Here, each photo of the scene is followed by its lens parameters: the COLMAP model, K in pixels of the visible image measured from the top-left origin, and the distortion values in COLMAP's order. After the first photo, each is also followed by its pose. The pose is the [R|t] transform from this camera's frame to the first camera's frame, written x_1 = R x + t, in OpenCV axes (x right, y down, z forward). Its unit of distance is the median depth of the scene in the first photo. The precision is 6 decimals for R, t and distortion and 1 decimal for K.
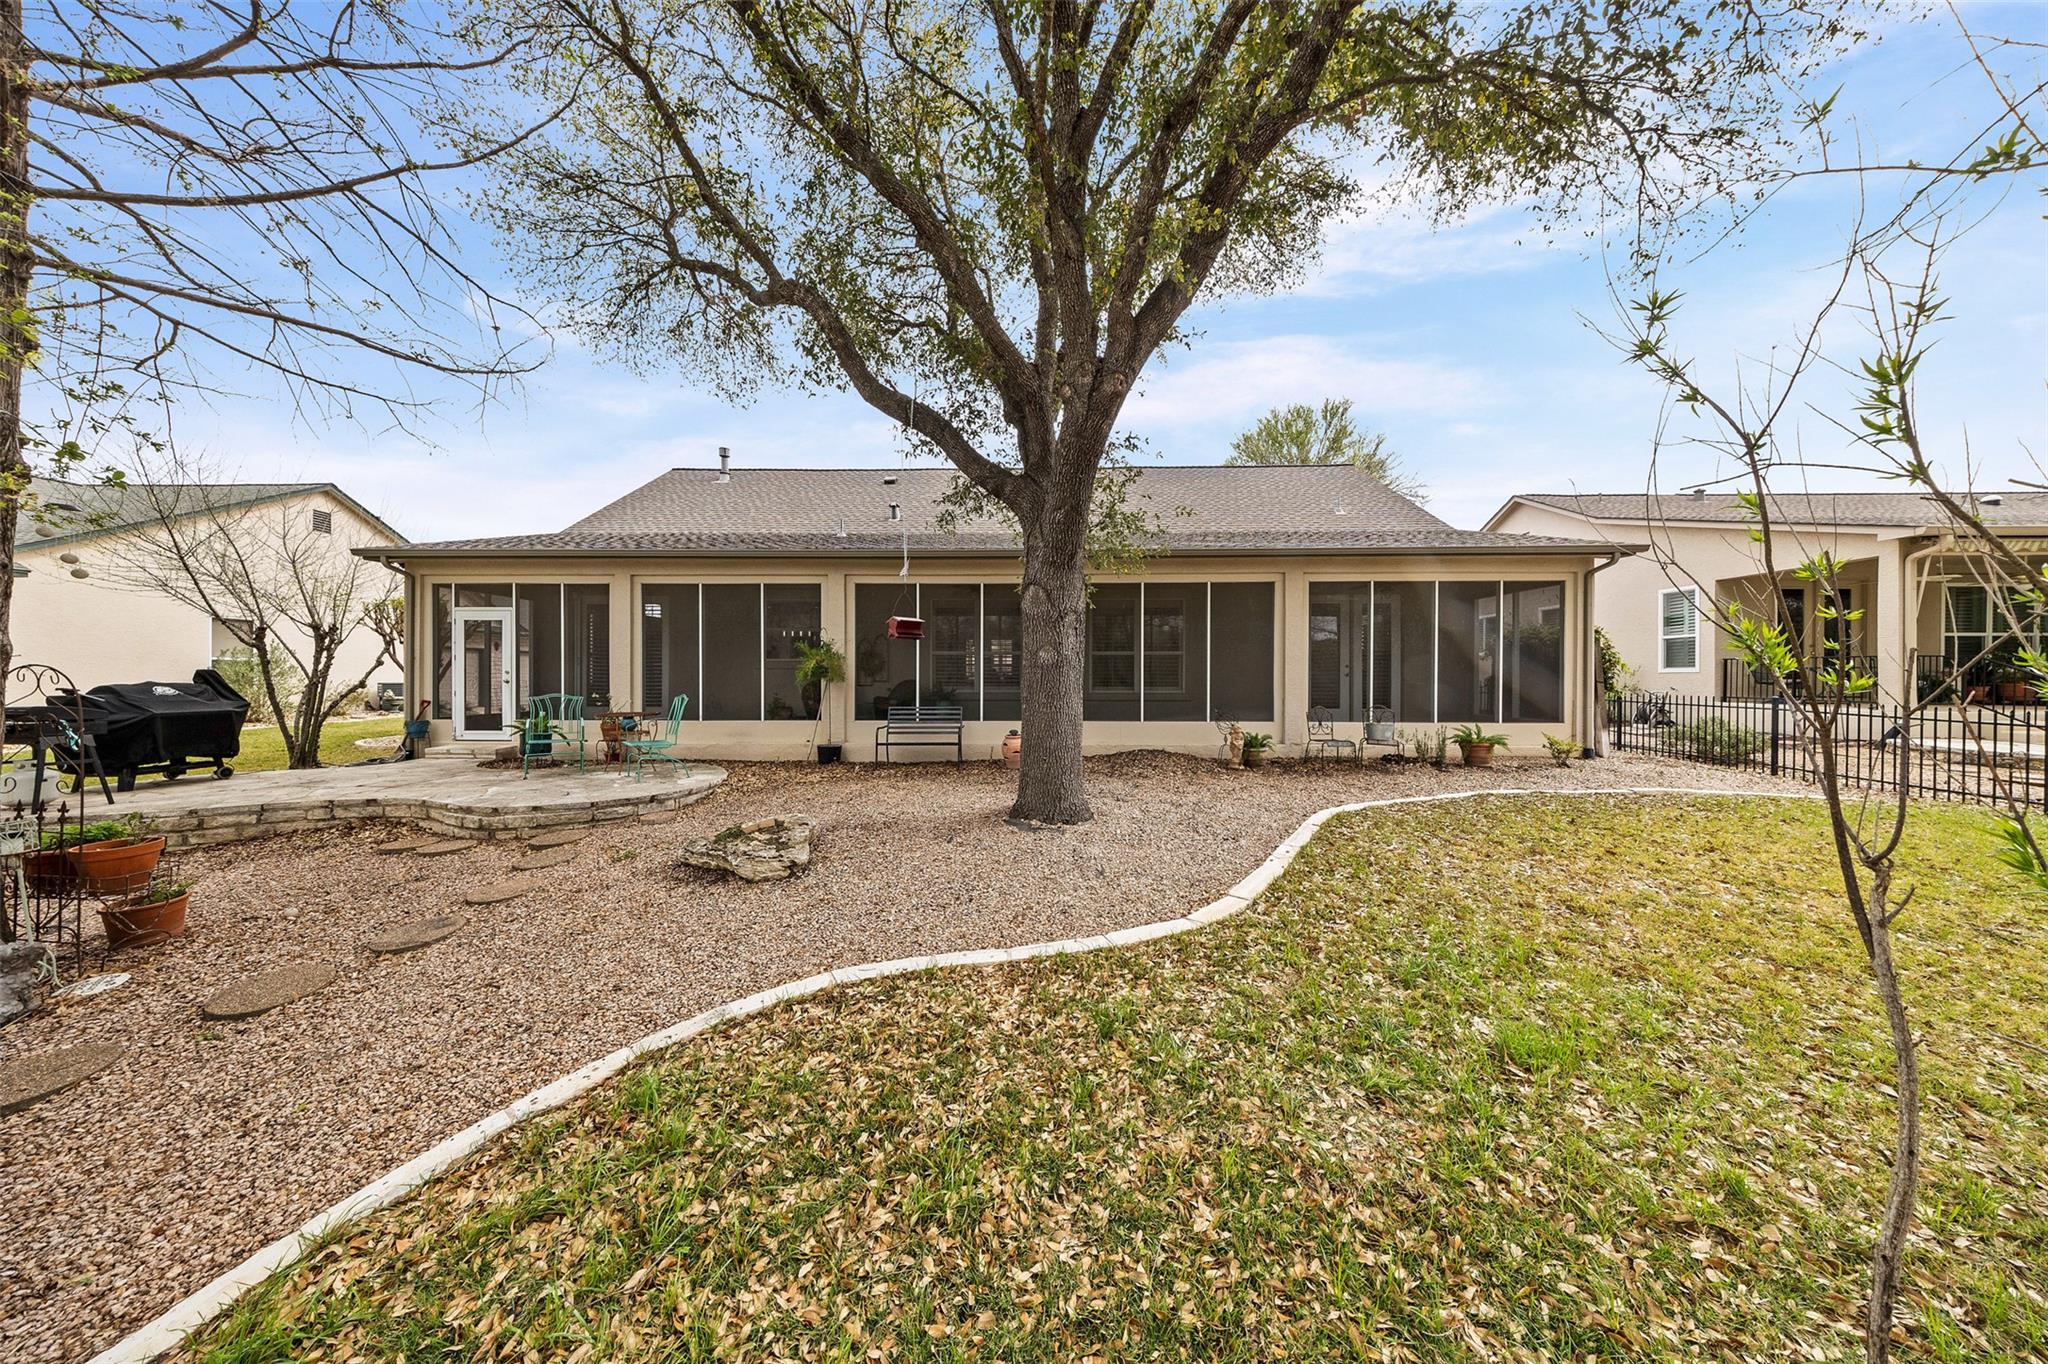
lens RADIAL K [[602.7, 0, 1023.0], [0, 602.7, 681.2], [0, 0, 1]] dist [-0.005489, 0.000929]
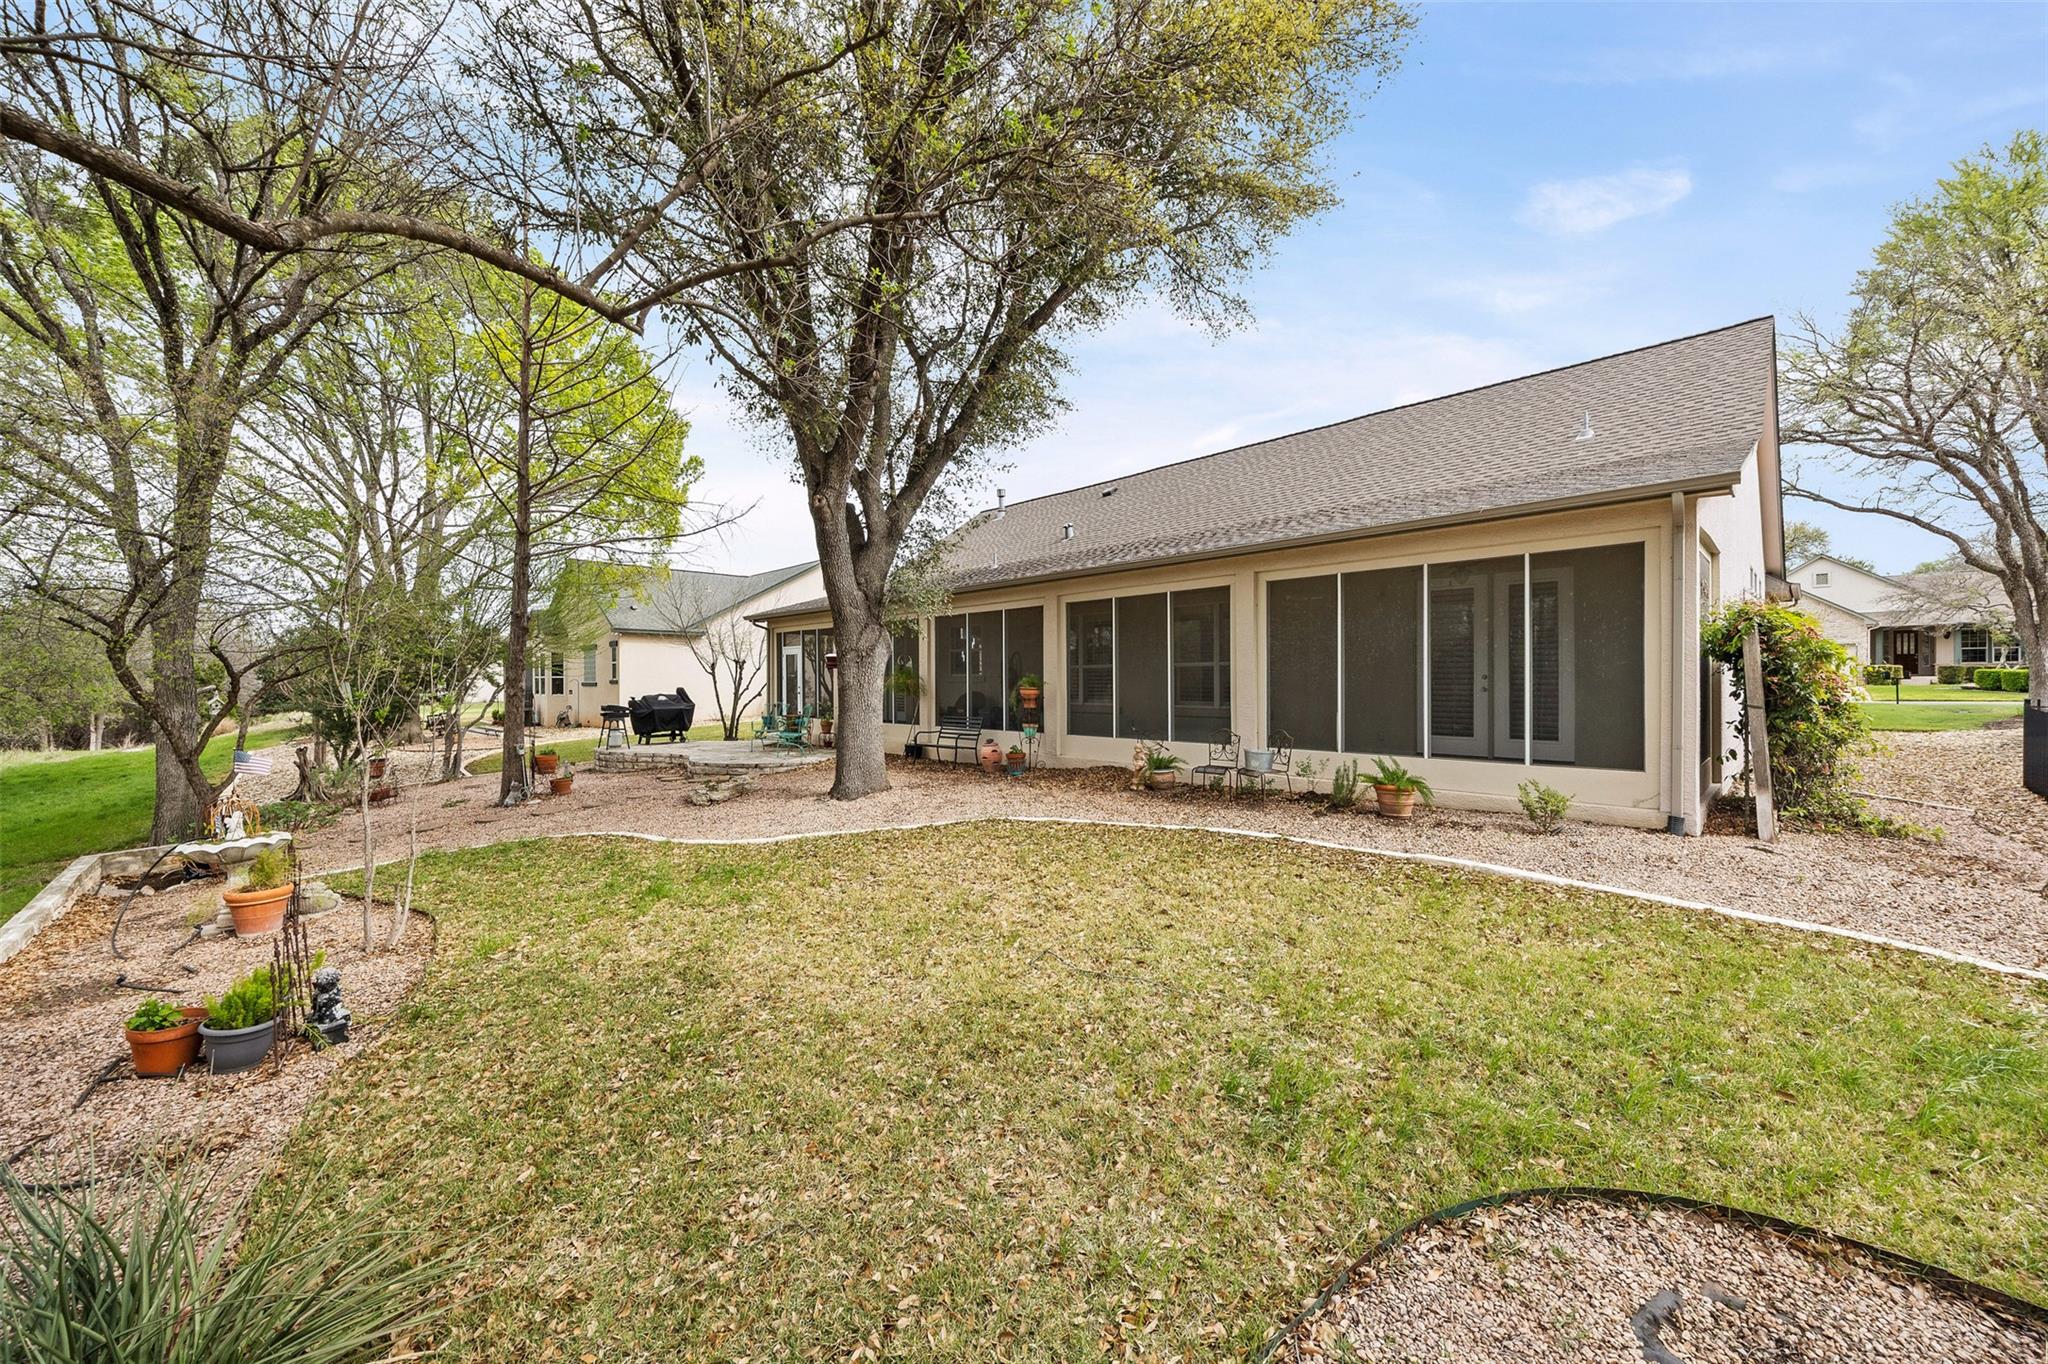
lens RADIAL K [[758.0, 0, 1040.8], [0, 758.0, 680.9], [0, 0, 1]] dist [-0.002143, 0.000486]
pose [[0.720030, -0.004759, -0.693926, 0.983654], [0.000114, 0.999977, -0.006740, -0.017319], [0.693943, 0.004774, 0.720015, 0.014879]]
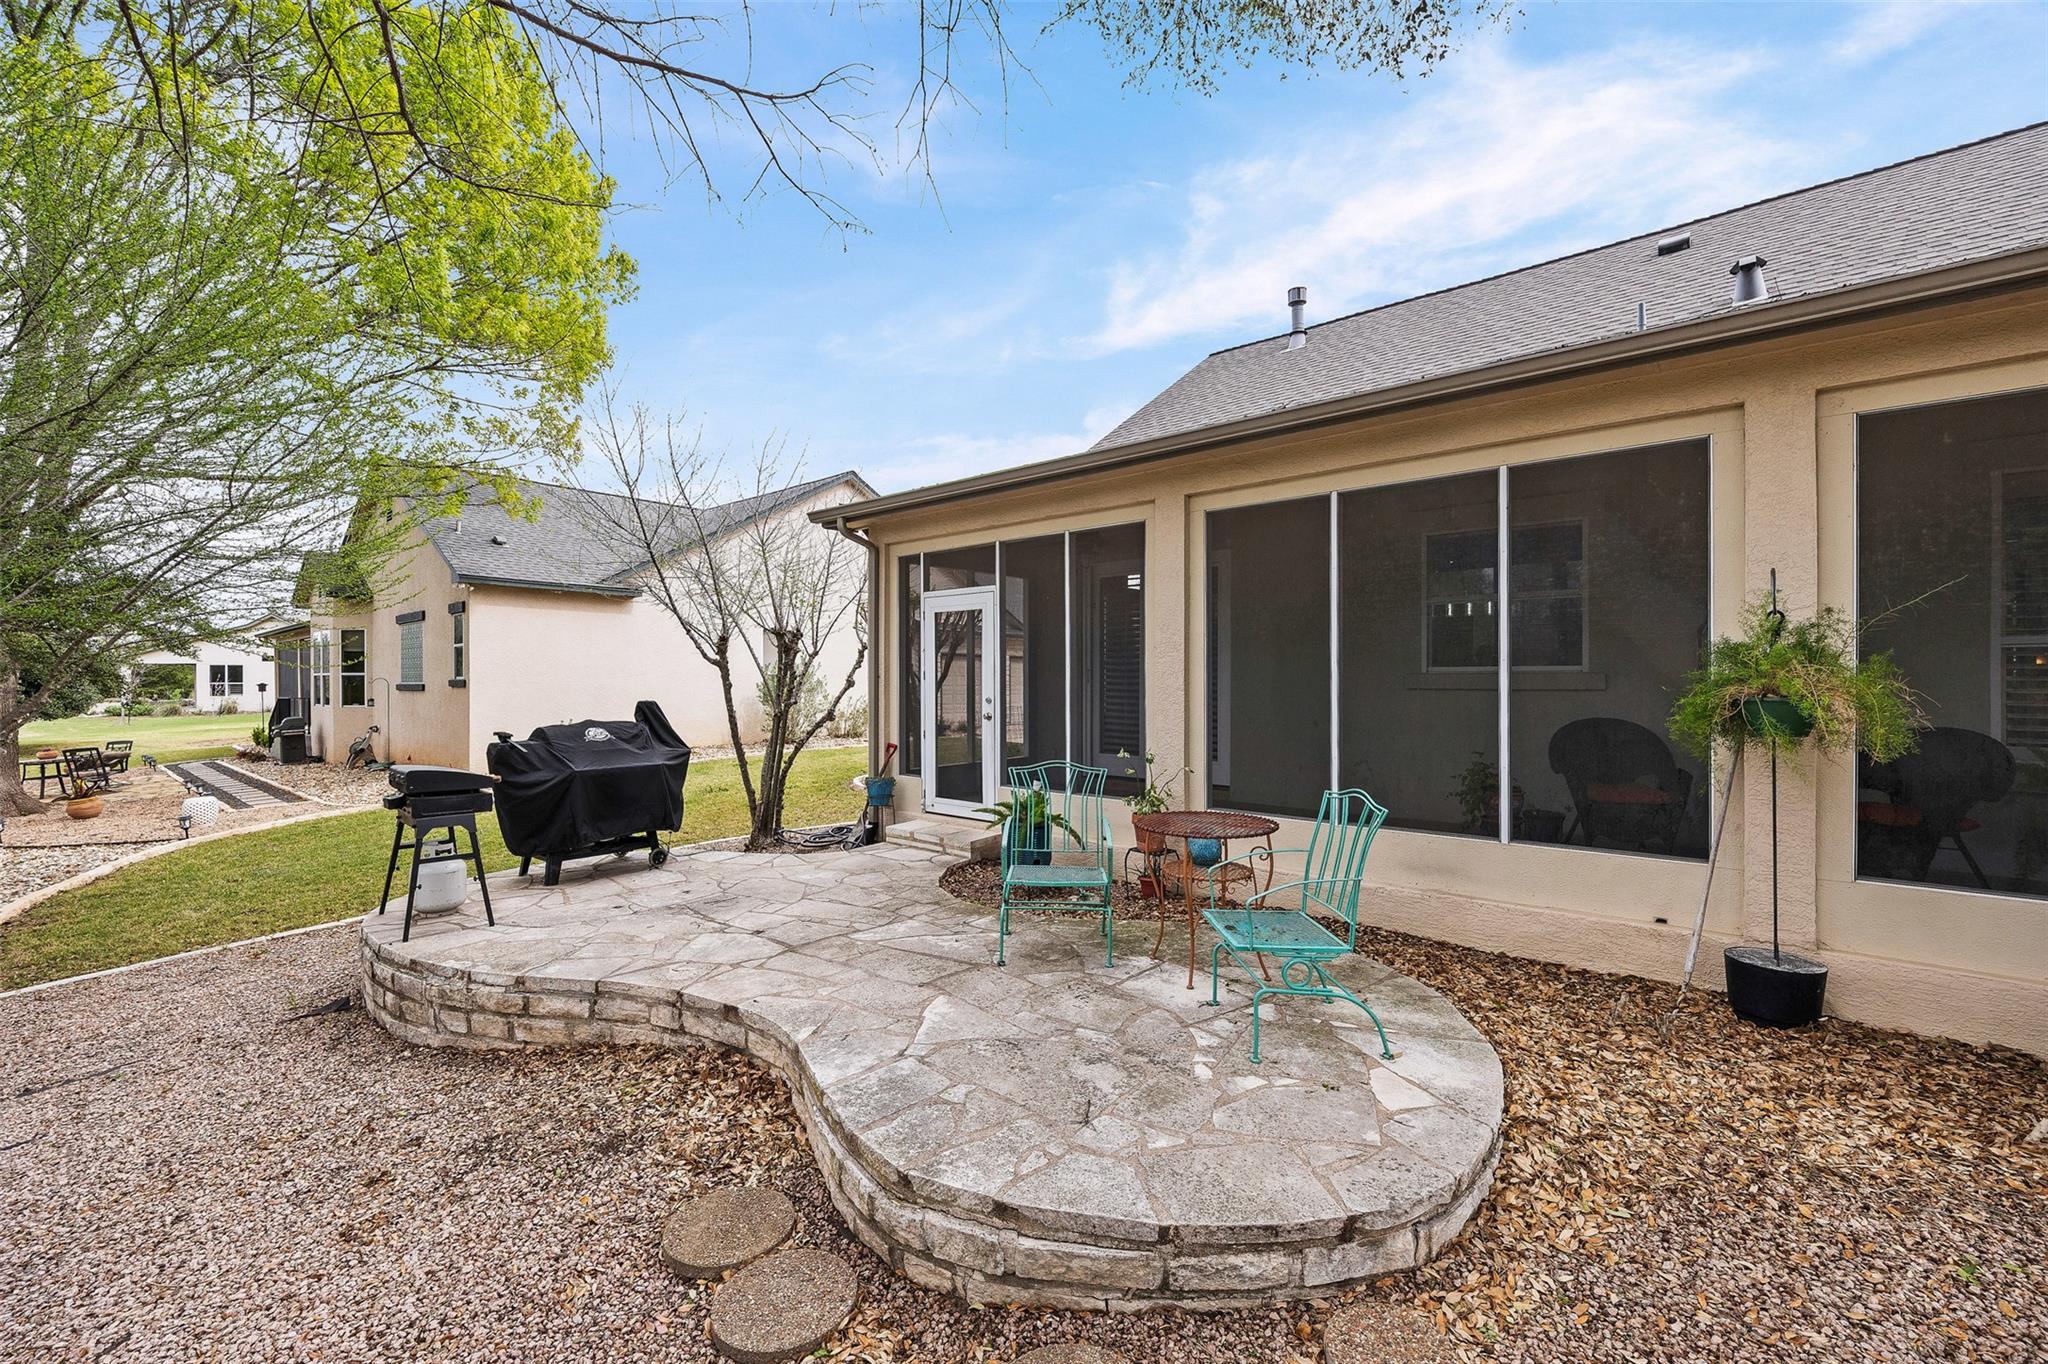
lens RADIAL K [[840.5, 0, 1034.6], [0, 840.5, 684.8], [0, 0, 1]] dist [-0.005488, -0.000206]
pose [[0.773441, -0.000747, -0.633868, -0.333658], [-0.003081, 0.999983, -0.004938, -0.027006], [0.633861, 0.005772, 0.773426, 0.428004]]
